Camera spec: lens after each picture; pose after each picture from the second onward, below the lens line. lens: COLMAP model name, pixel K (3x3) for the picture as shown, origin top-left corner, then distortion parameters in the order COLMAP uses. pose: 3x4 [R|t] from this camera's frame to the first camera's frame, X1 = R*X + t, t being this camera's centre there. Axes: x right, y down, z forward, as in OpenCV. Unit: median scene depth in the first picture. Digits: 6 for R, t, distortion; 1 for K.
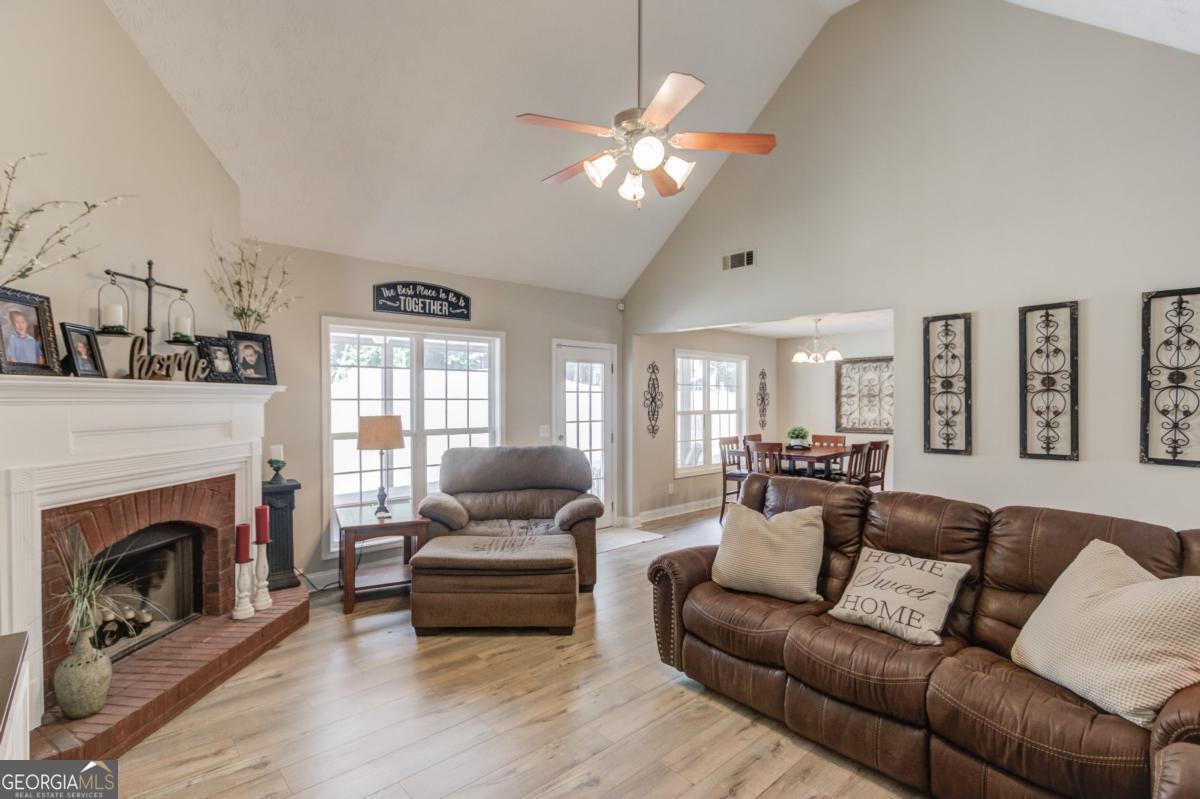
lens RADIAL K [[573.5, 0, 600.9], [0, 573.5, 391.1], [0, 0, 1]] dist [-0.011030, 0.006118]
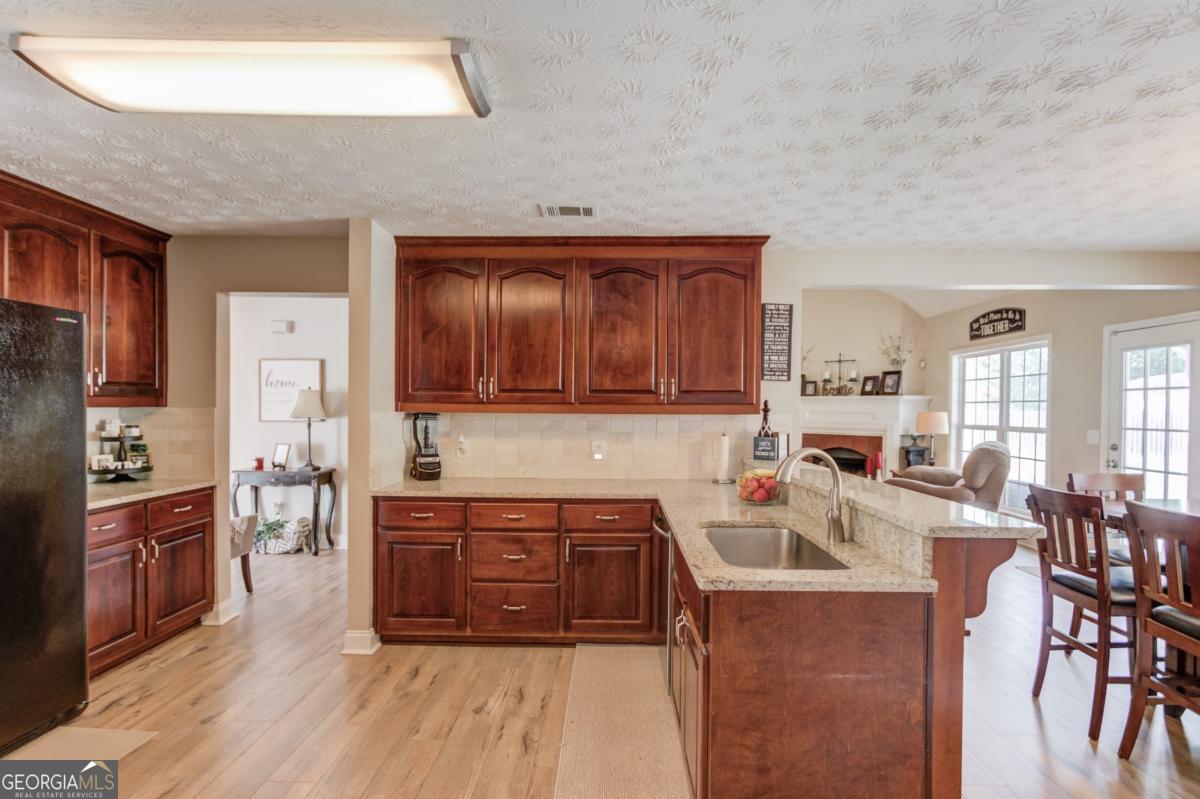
lens RADIAL K [[573.5, 0, 609.1], [0, 573.5, 414.2], [0, 0, 1]] dist [-0.011030, 0.006118]
pose [[-0.693052, 0.003221, -0.720880, 1.239445], [0.004111, 0.999991, 0.000515, 0.039543], [0.720876, -0.002606, -0.693060, 1.302941]]
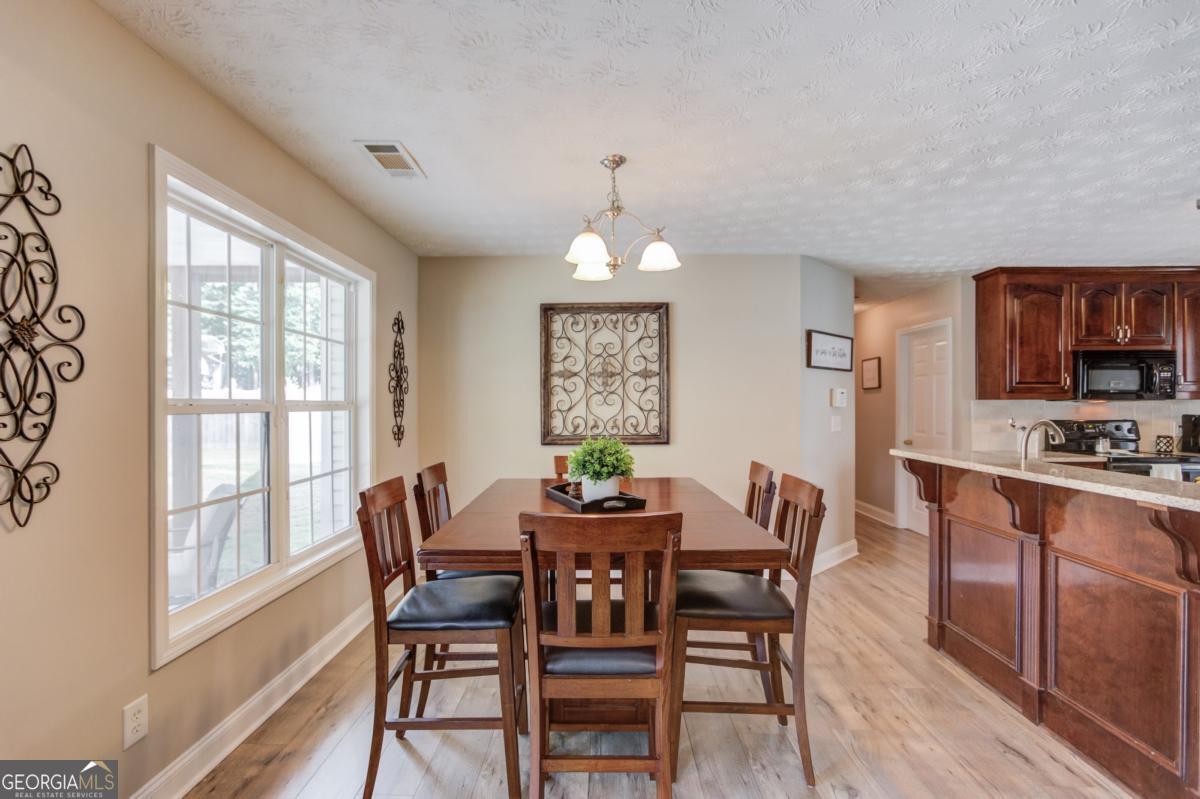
lens RADIAL K [[573.5, 0, 595.8], [0, 573.5, 404.5], [0, 0, 1]] dist [-0.011030, 0.006118]
pose [[0.698383, 0.000000, 0.715724, 0.124929], [-0.011508, 0.999871, 0.011229, 0.049402], [-0.715631, -0.016078, 0.698293, 1.019193]]
